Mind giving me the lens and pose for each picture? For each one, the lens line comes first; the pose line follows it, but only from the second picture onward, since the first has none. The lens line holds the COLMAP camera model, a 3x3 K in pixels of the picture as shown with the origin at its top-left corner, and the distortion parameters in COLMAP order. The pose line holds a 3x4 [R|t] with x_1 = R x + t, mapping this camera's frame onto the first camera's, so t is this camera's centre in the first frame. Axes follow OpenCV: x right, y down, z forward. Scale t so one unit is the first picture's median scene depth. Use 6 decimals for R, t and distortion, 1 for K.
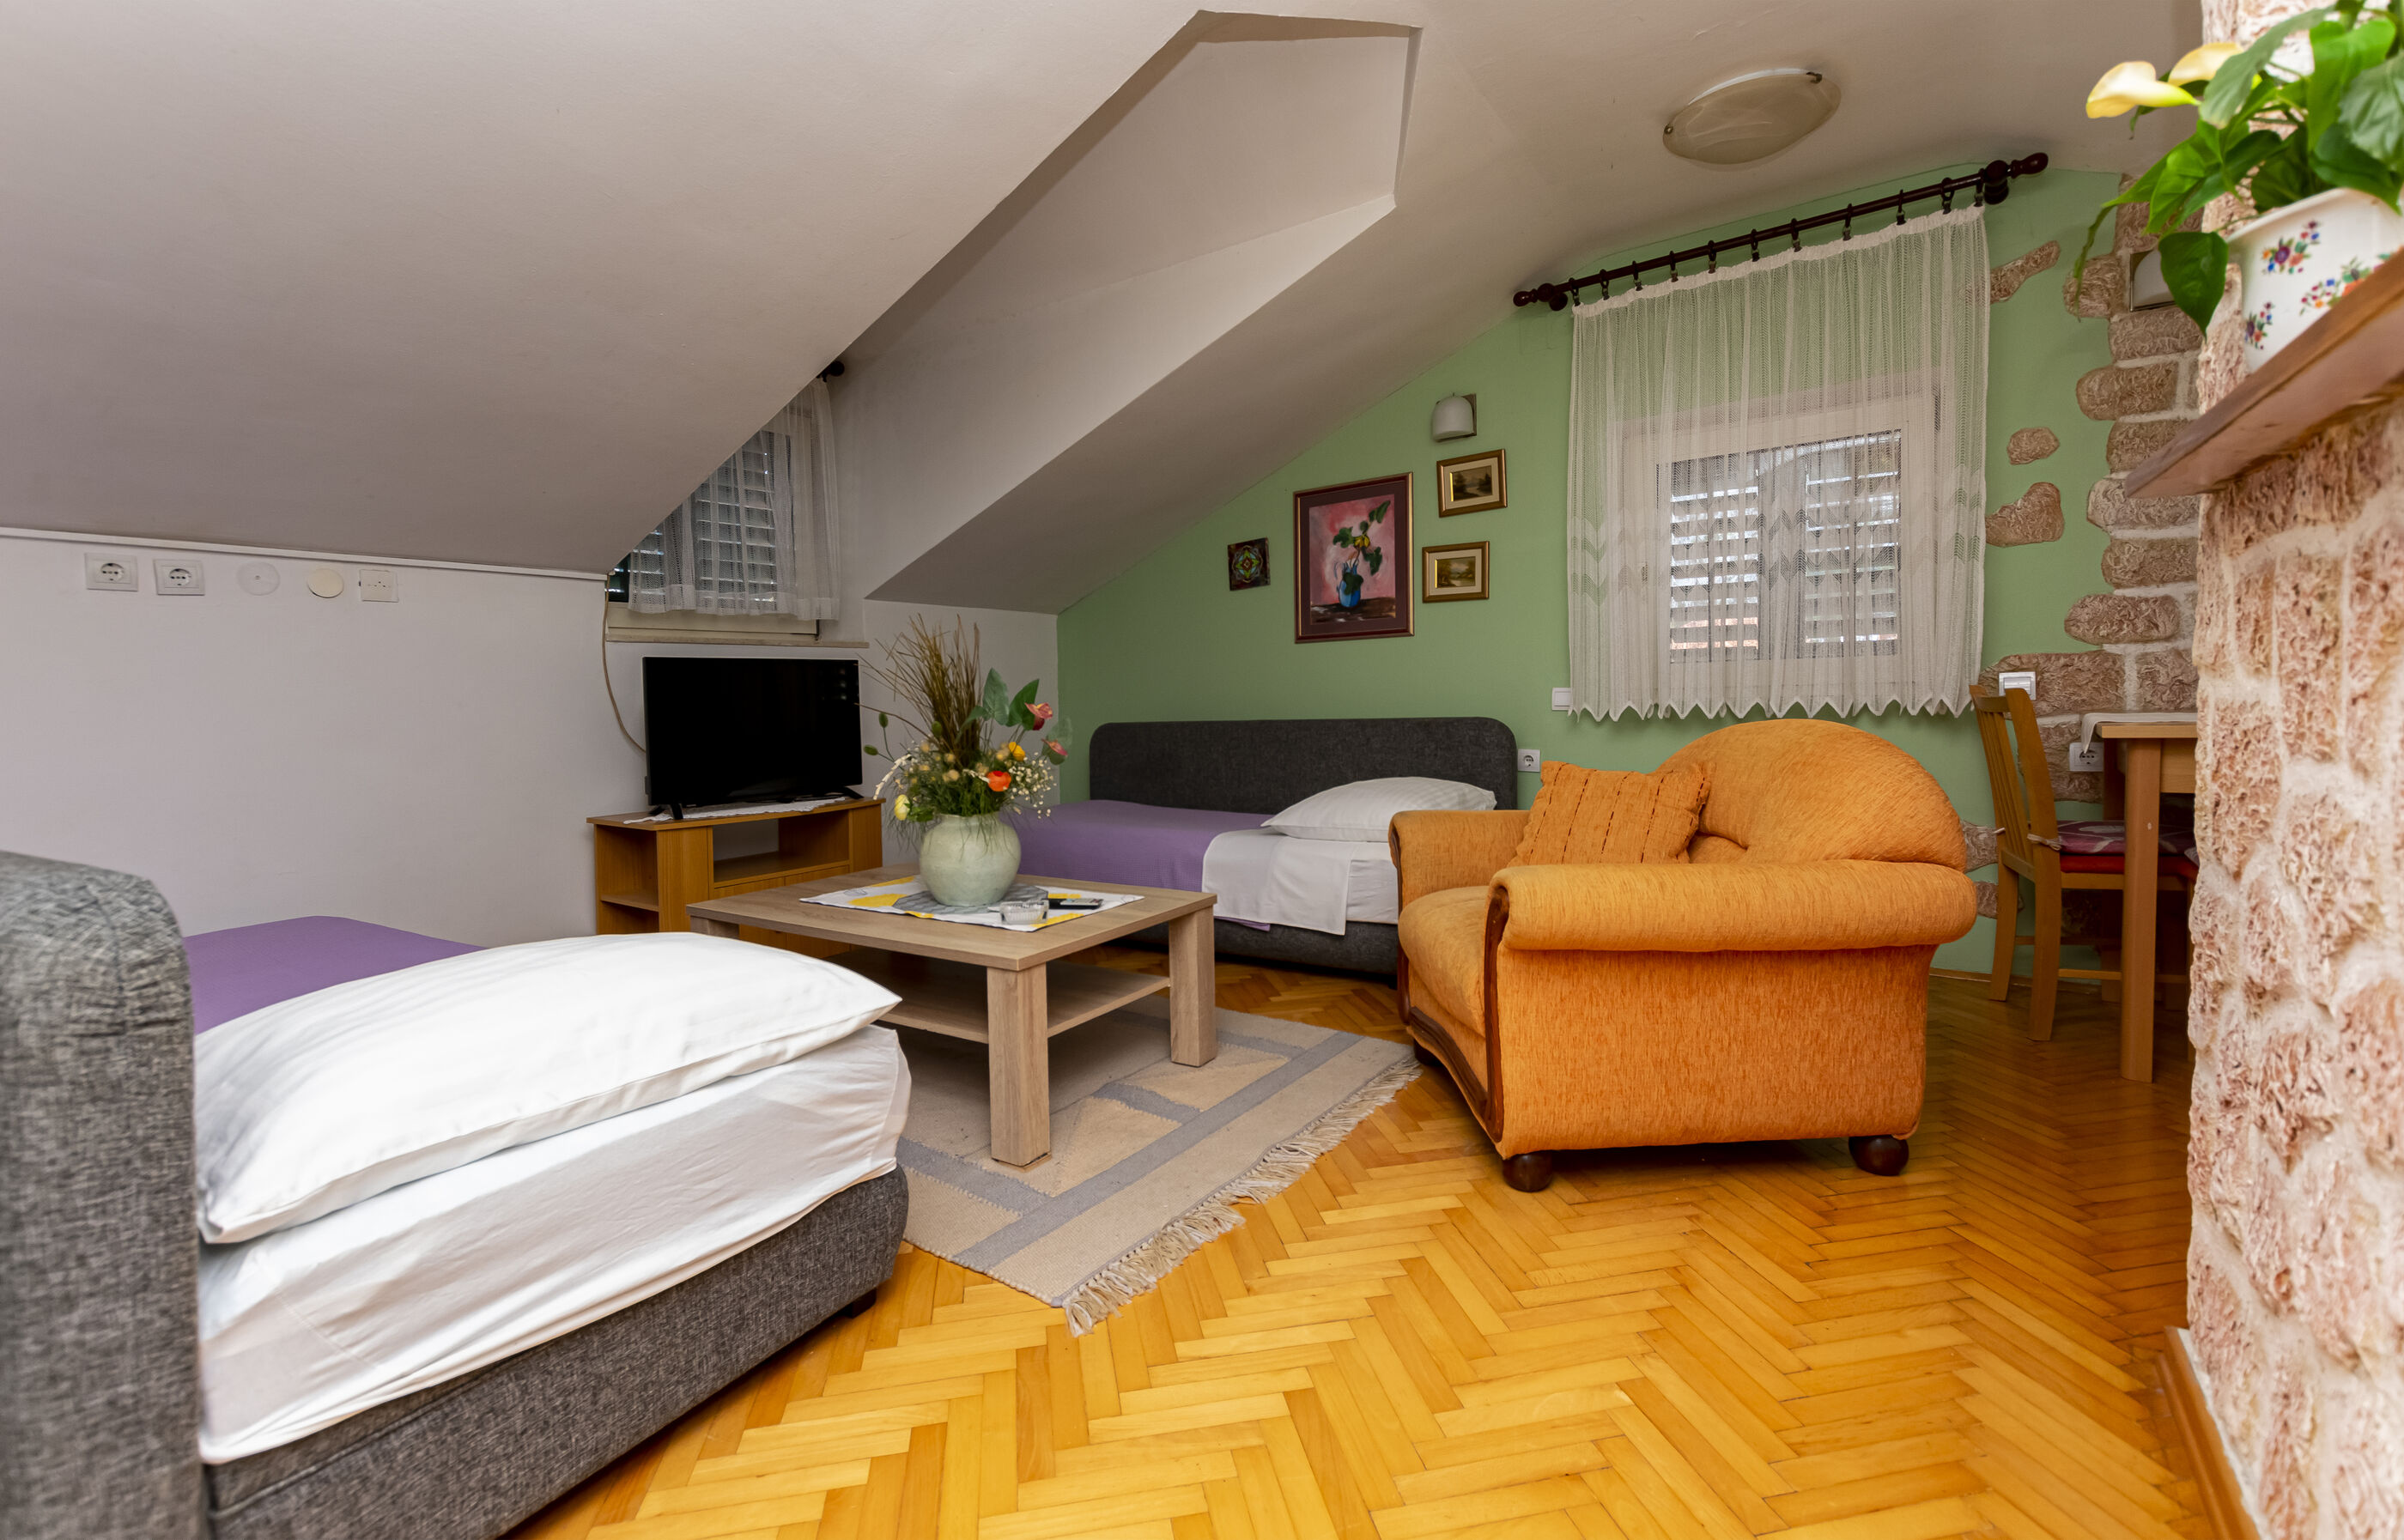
lens RADIAL K [[1027.5, 0, 1201.2], [0, 1027.5, 771.3], [0, 0, 1]] dist [0.002891, 0.000167]
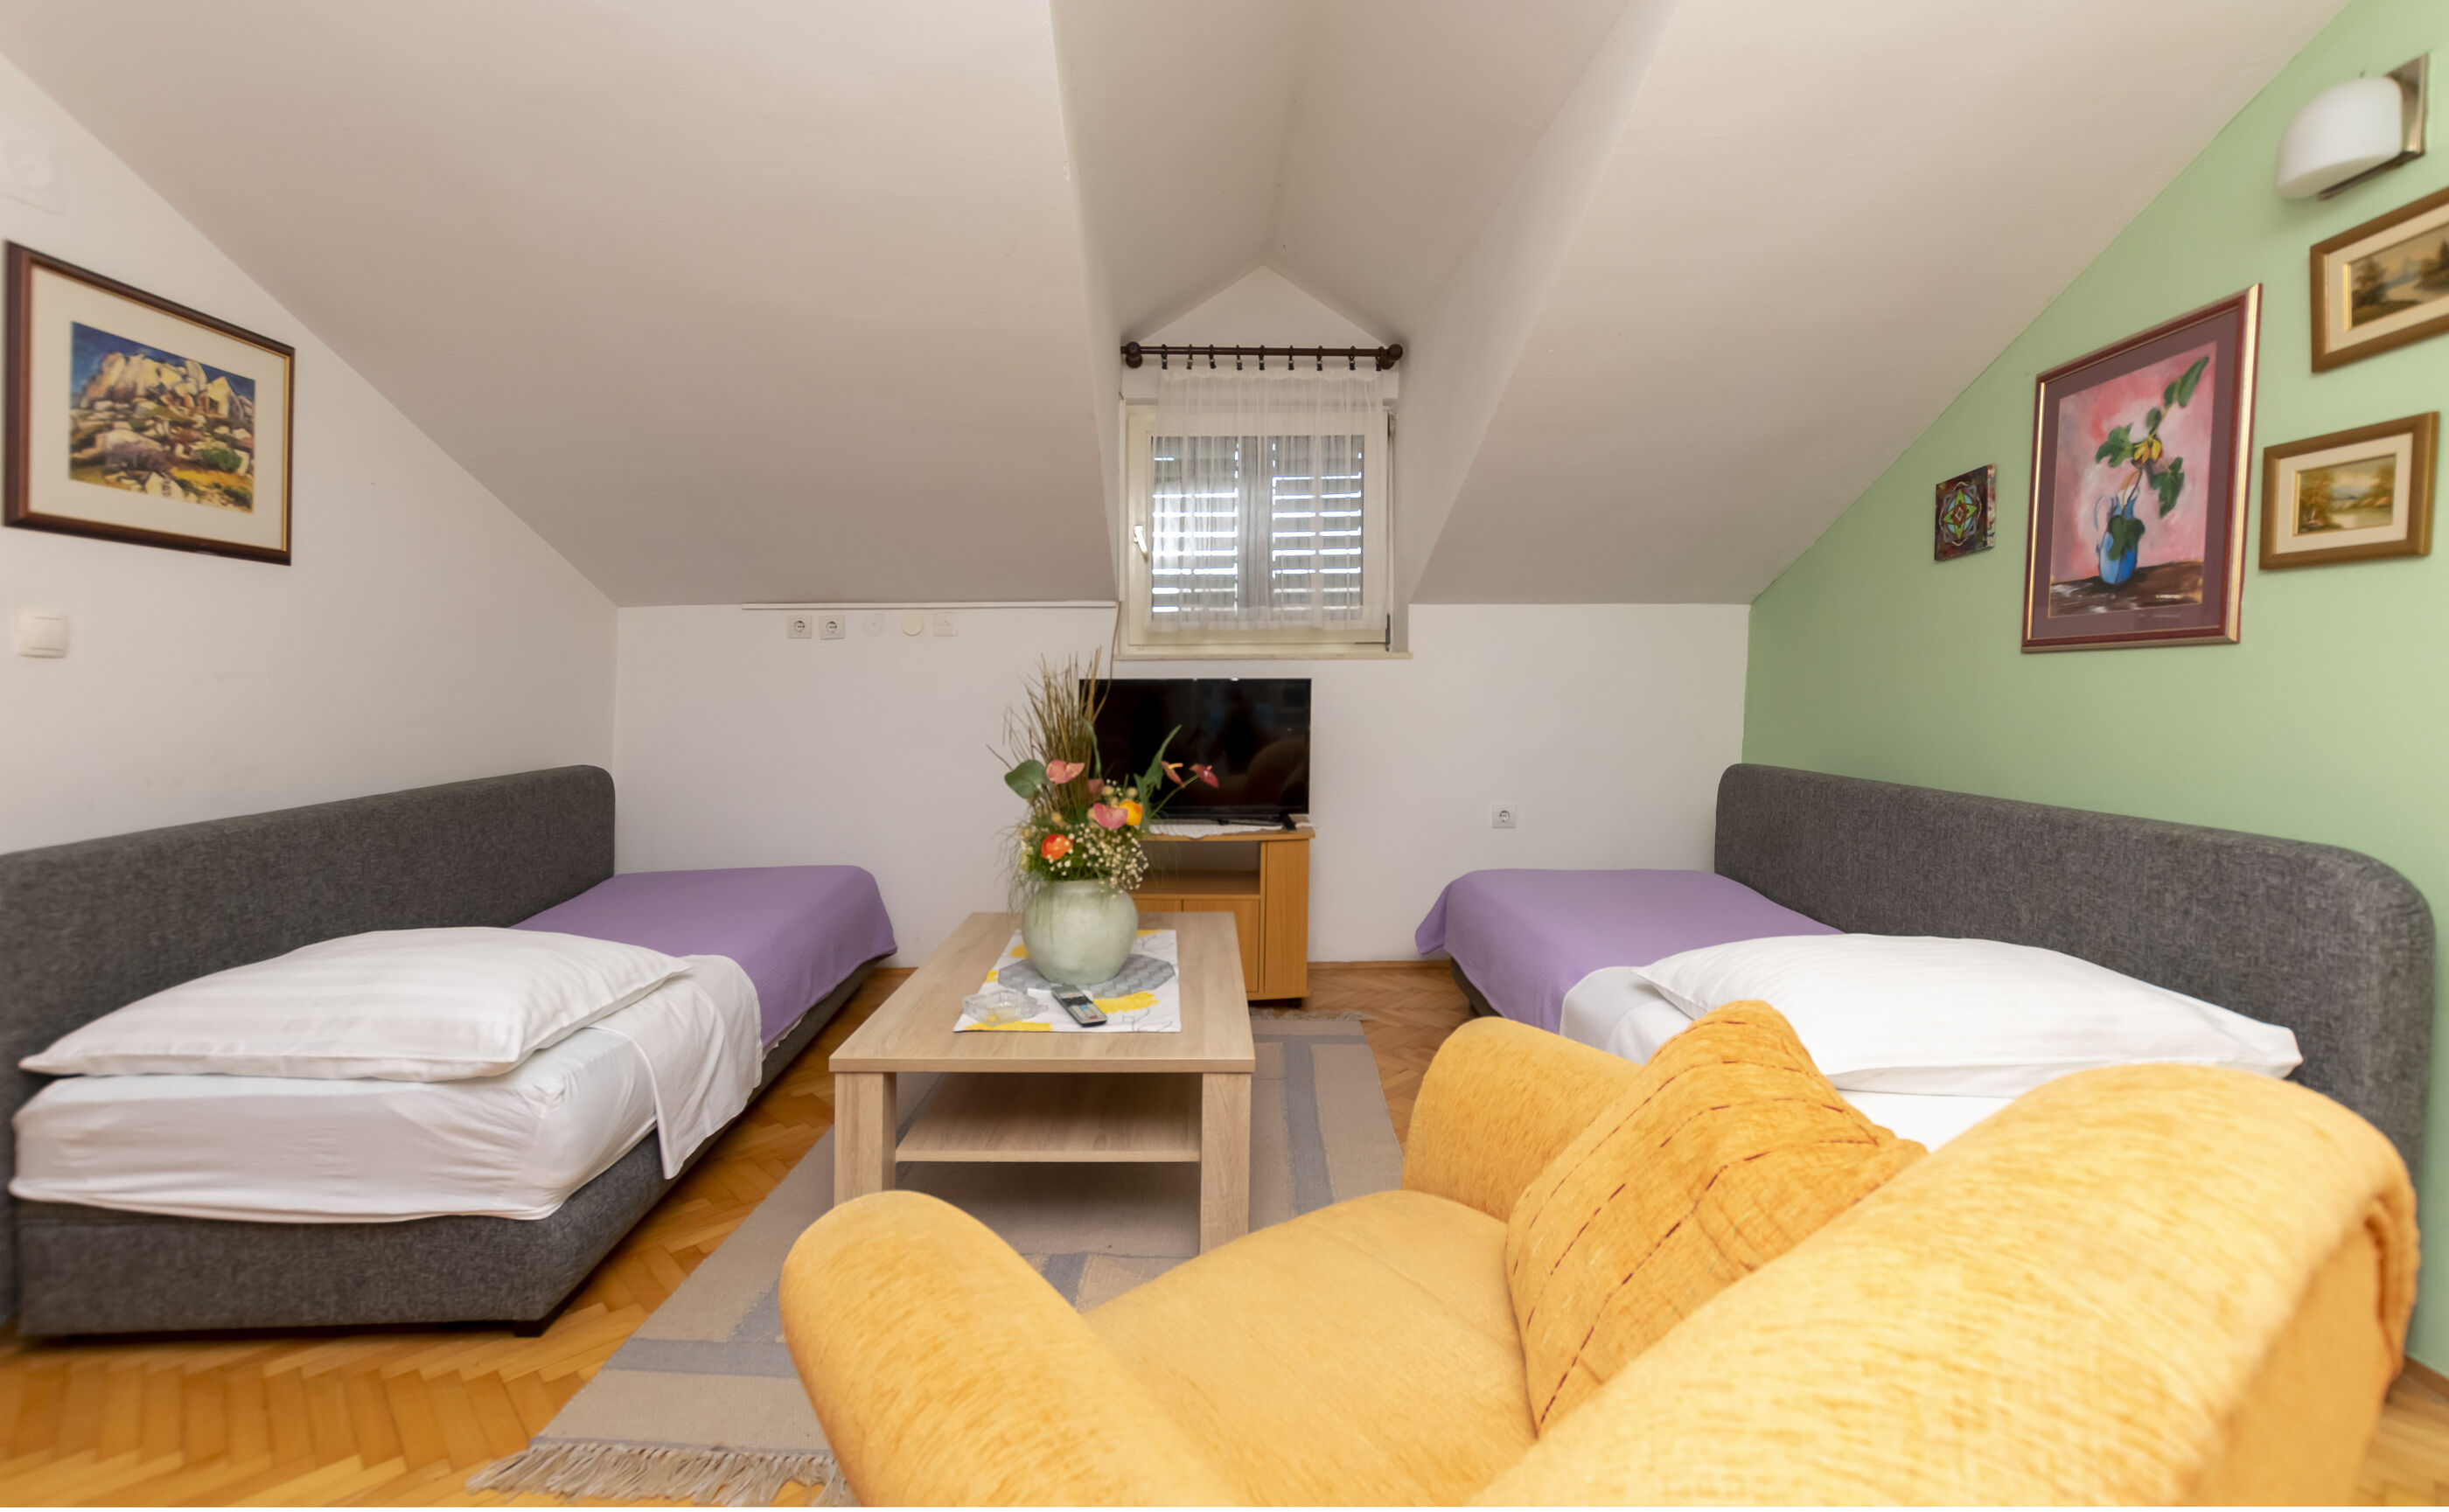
lens RADIAL K [[1054.8, 0, 1213.9], [0, 1054.8, 734.4], [0, 0, 1]] dist [0.002765, 0.000188]
pose [[0.546953, 0.067454, -0.834441, 0.347151], [-0.076981, 0.996578, 0.030102, -0.068985], [0.833616, 0.047772, 0.550274, 0.356218]]
